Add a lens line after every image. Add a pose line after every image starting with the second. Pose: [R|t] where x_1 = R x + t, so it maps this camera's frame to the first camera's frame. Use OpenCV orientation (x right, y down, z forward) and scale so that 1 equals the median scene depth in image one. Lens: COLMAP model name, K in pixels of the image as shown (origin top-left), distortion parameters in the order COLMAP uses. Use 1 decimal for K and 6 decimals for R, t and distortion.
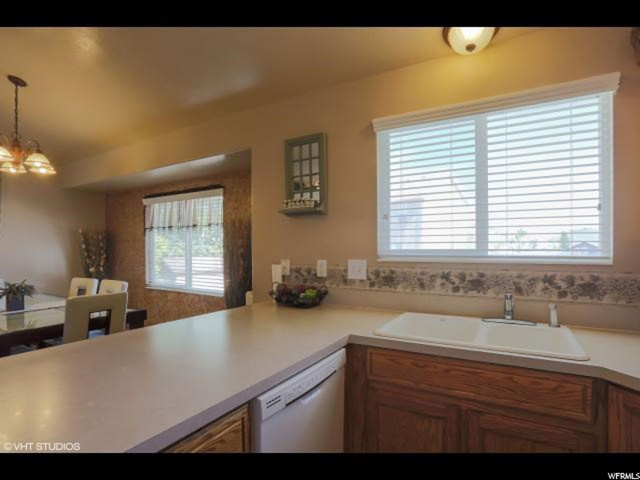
lens RADIAL K [[339.1, 0, 318.6], [0, 339.1, 242.5], [0, 0, 1]] dist [-0.035174, 0.001173]
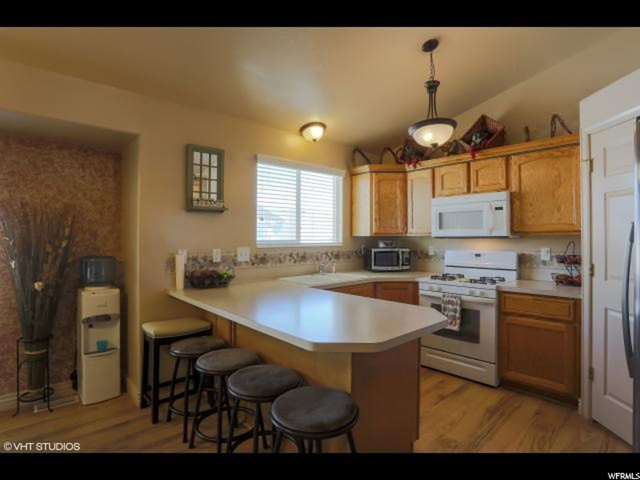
lens RADIAL K [[342.9, 0, 316.3], [0, 342.9, 234.6], [0, 0, 1]] dist [-0.038531, 0.000222]
pose [[0.308553, 0.010881, 0.951145, -1.065690], [-0.014909, 0.999867, -0.006602, 0.001010], [-0.951090, -0.012144, 0.308674, 0.245133]]
